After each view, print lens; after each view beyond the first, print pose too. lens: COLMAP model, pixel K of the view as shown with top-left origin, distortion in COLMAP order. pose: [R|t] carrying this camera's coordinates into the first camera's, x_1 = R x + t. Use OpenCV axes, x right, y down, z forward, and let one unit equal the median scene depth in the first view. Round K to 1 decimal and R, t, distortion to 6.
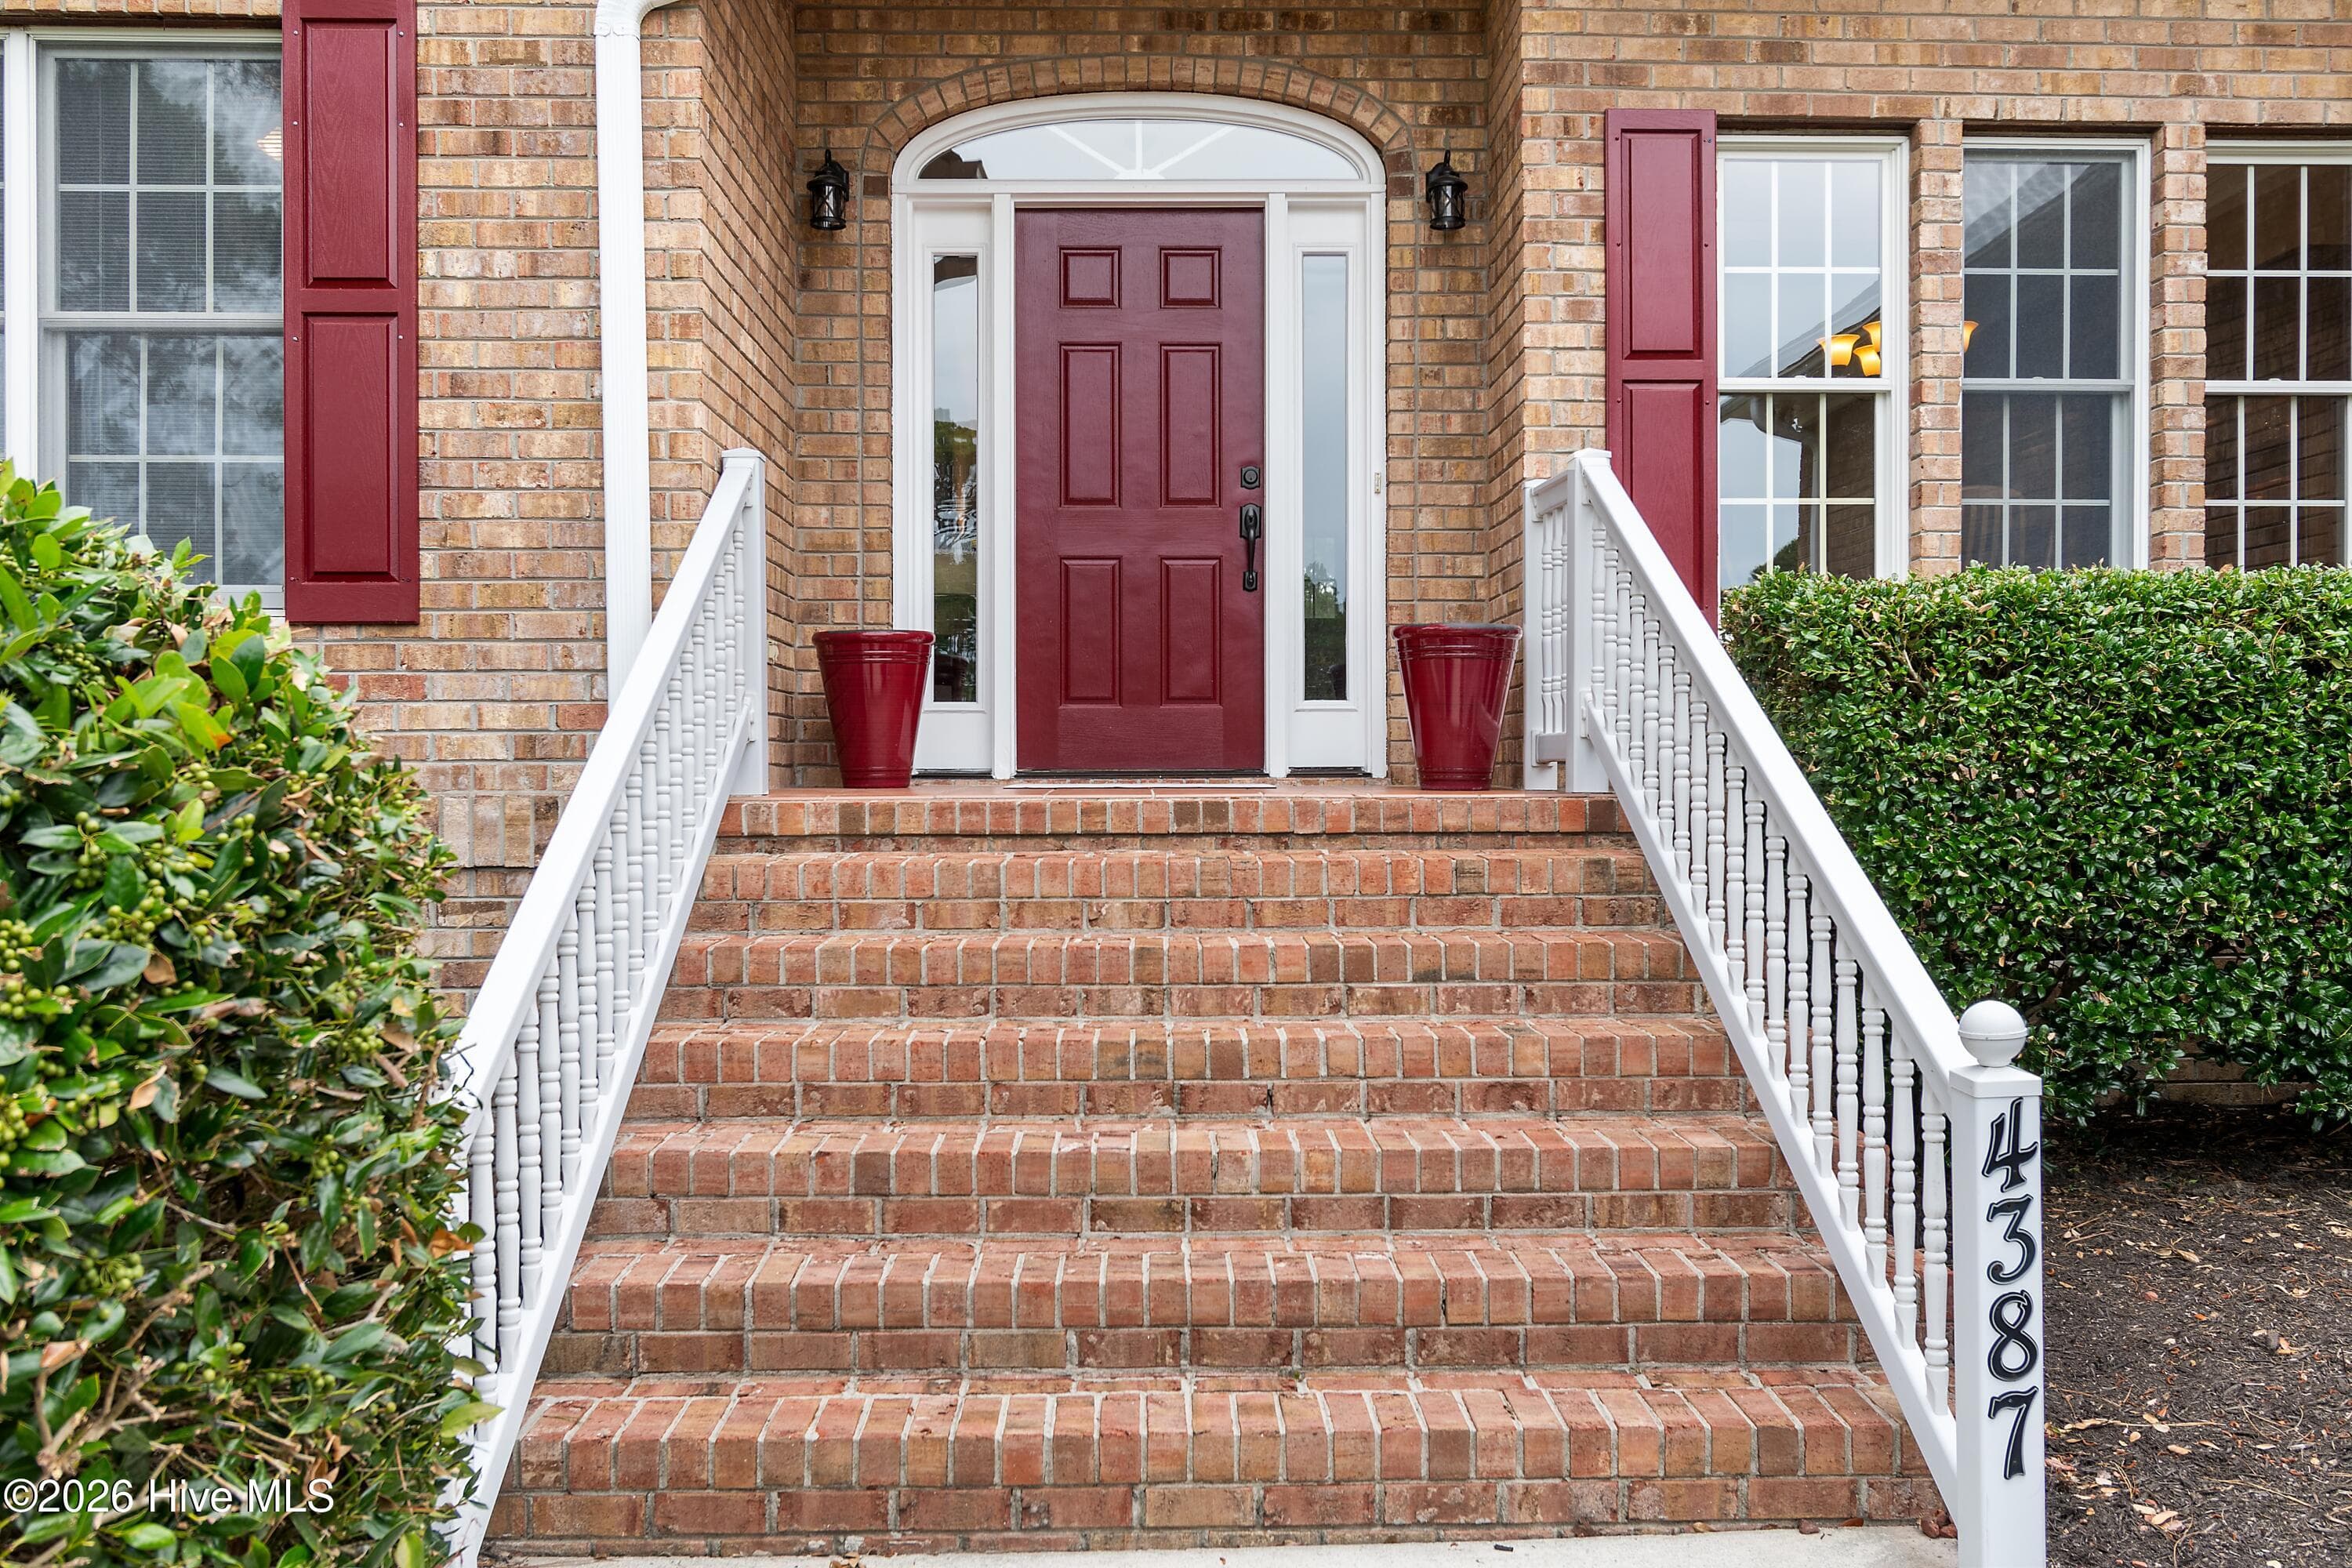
lens RADIAL K [[1948.7, 0, 1176.0], [0, 1948.7, 784.0], [0, 0, 1]] dist [0.002224, -0.004248]
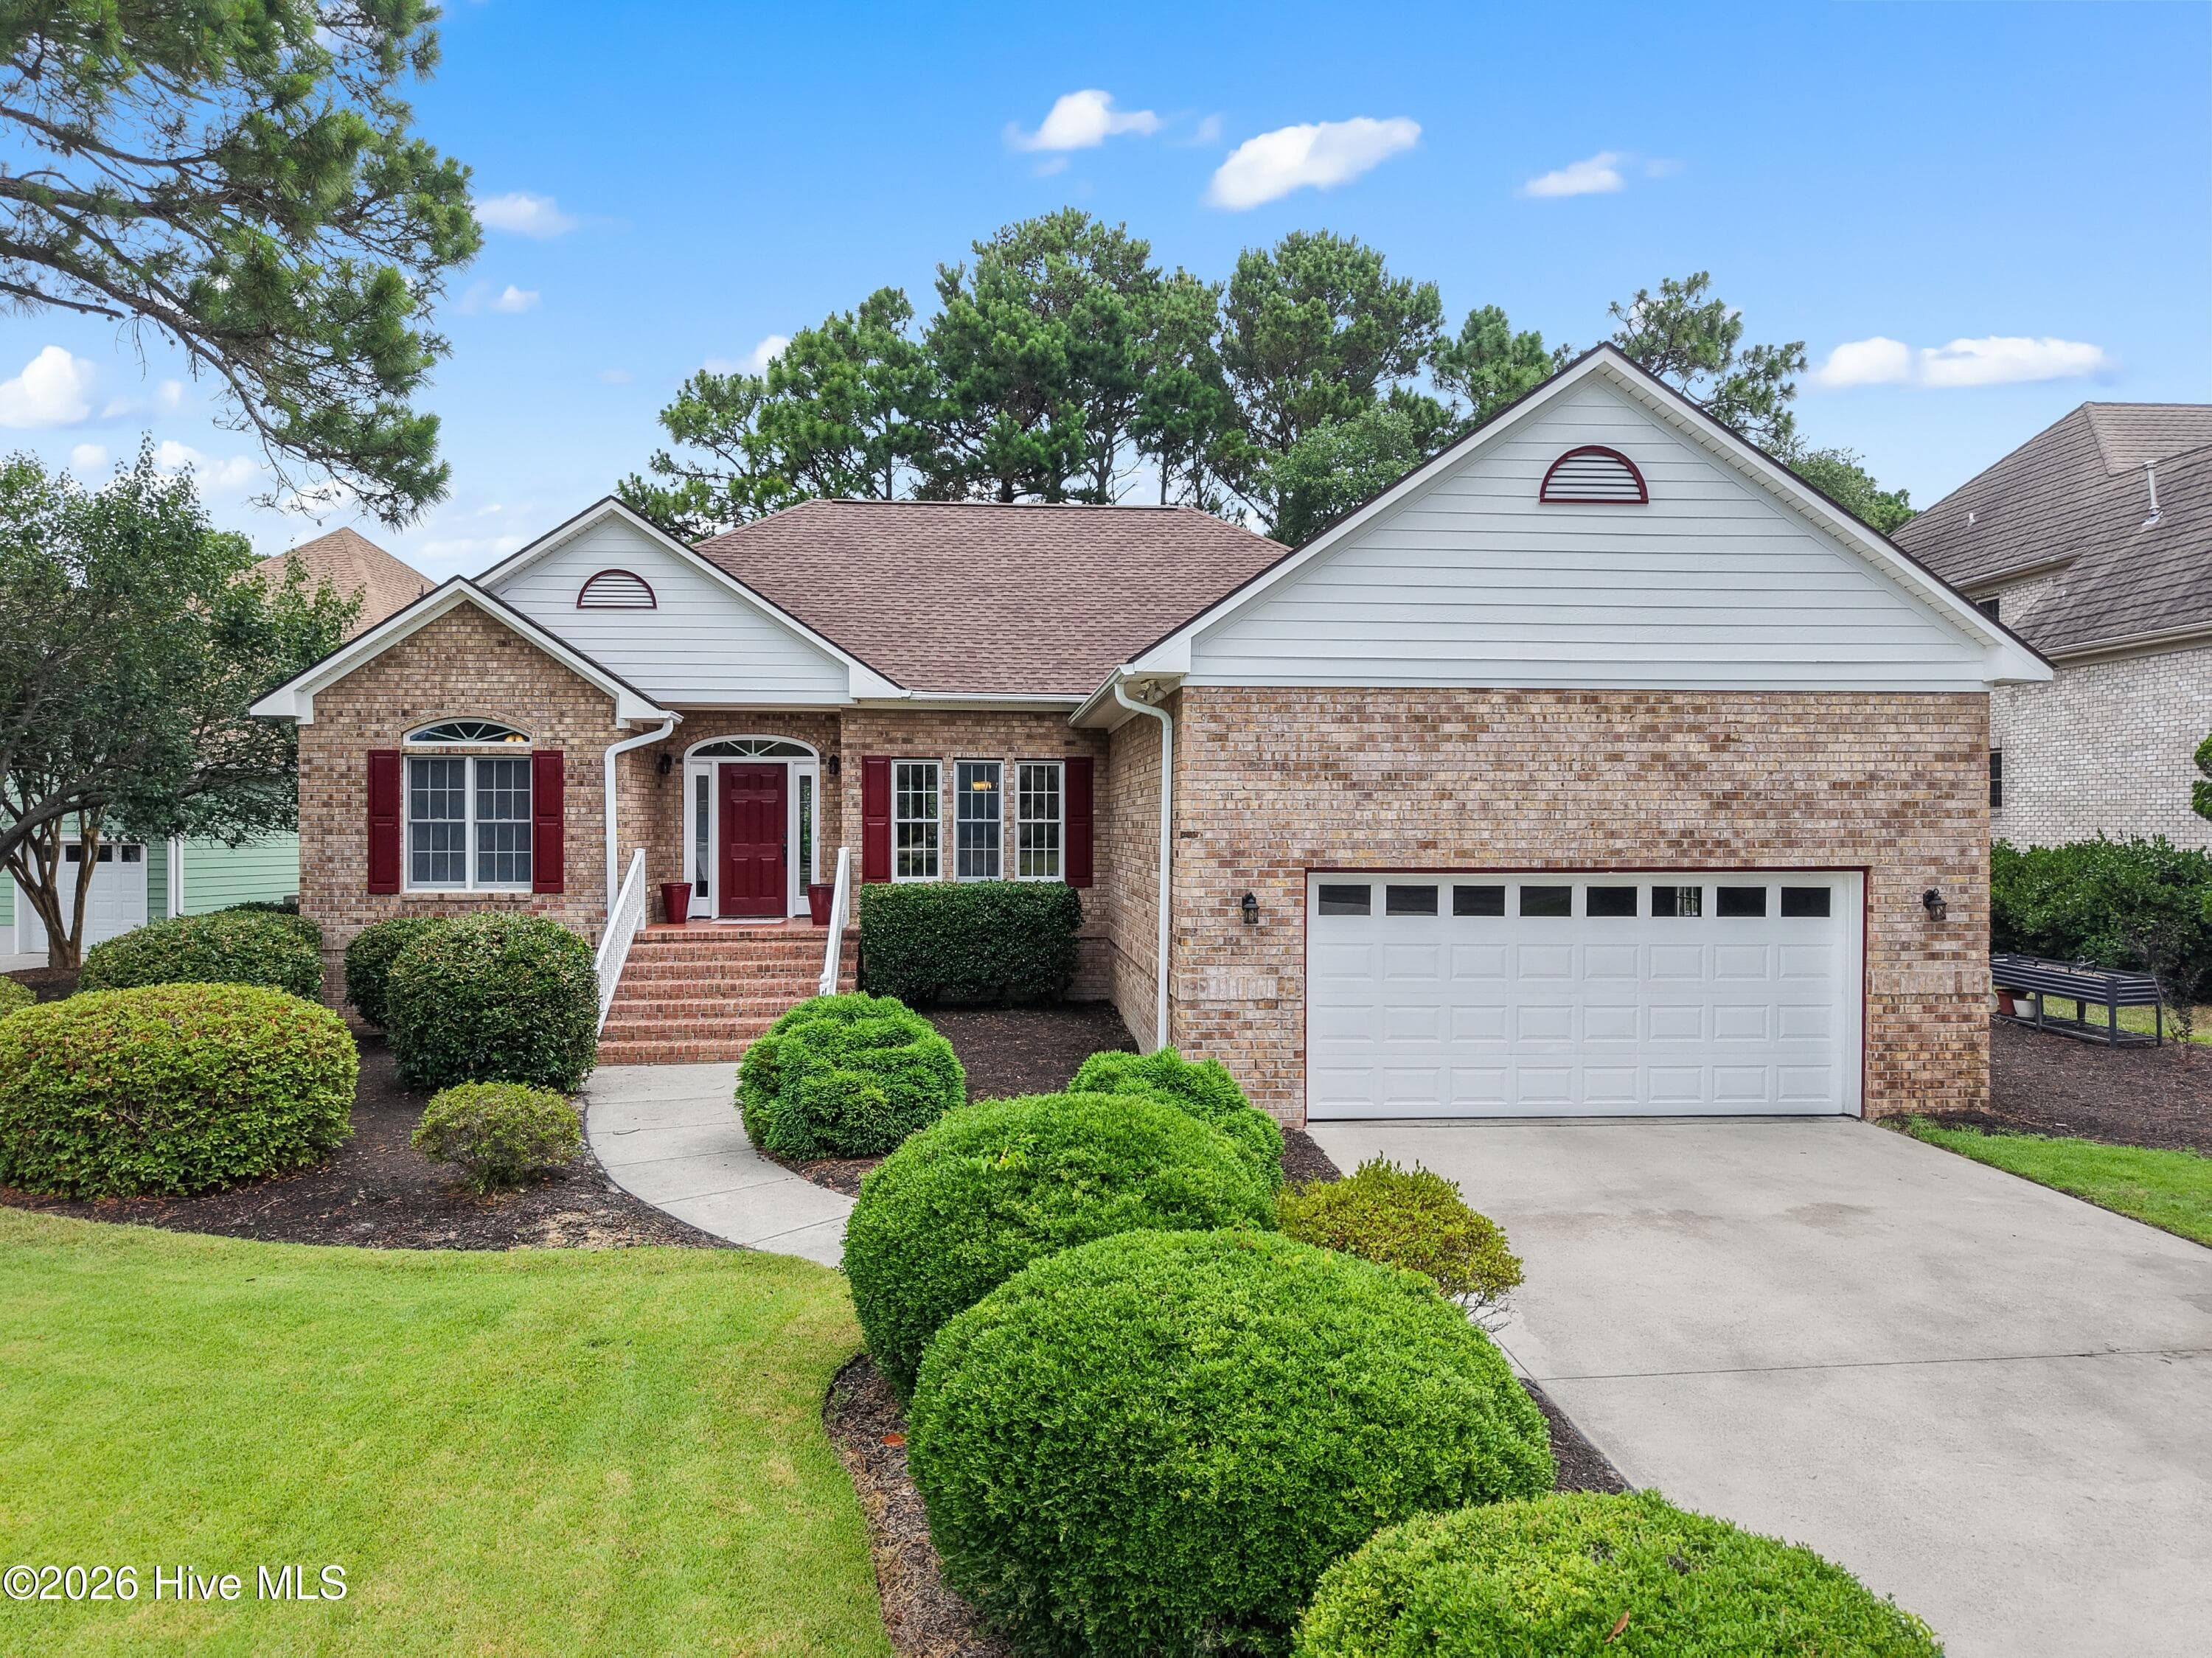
lens RADIAL K [[1478.1, 0, 1100.3], [0, 1478.1, 824.7], [0, 0, 1]] dist [0.033728, -0.037170]
pose [[0.998355, 0.001031, 0.057334, 0.631854], [-0.000932, 0.999998, -0.001747, -0.230926], [-0.057336, 0.001690, 0.998354, -2.423867]]
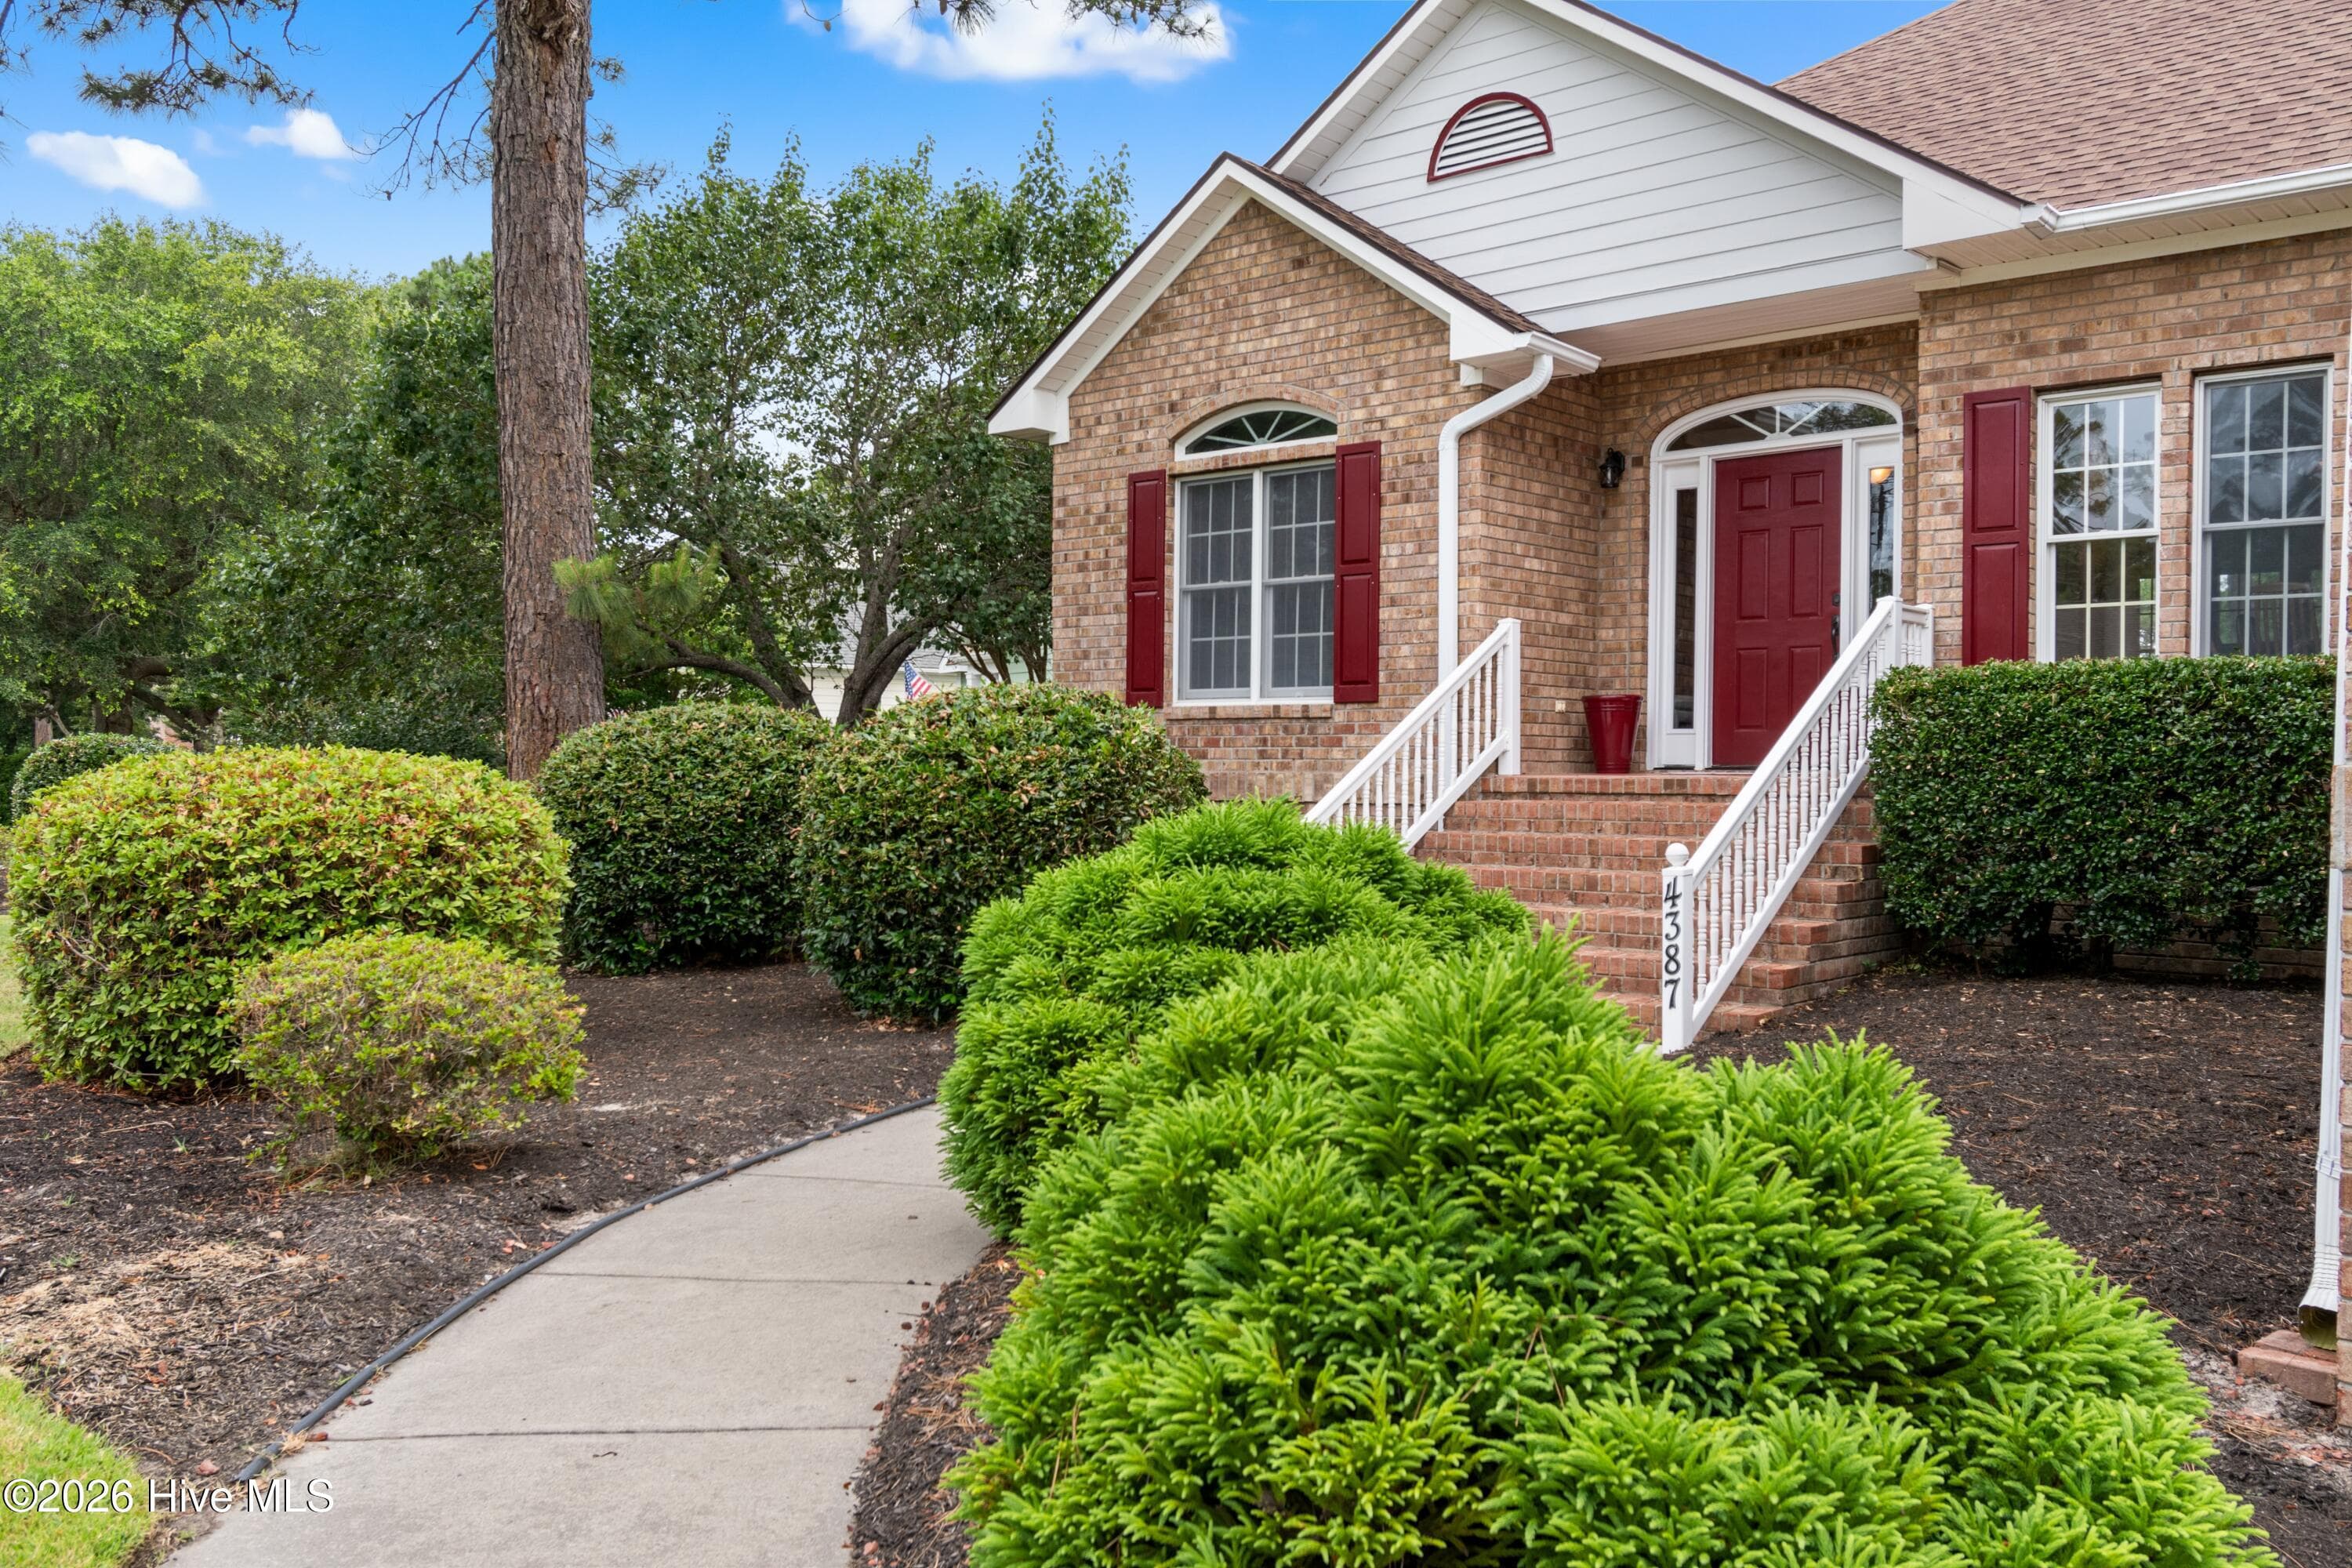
lens RADIAL K [[1948.7, 0, 1176.0], [0, 1948.7, 784.0], [0, 0, 1]] dist [0.002224, -0.004248]
pose [[0.729423, 0.009869, -0.683992, 1.070490], [-0.011762, 0.999929, 0.001884, 0.017051], [0.683962, 0.006671, 0.729487, -0.916423]]
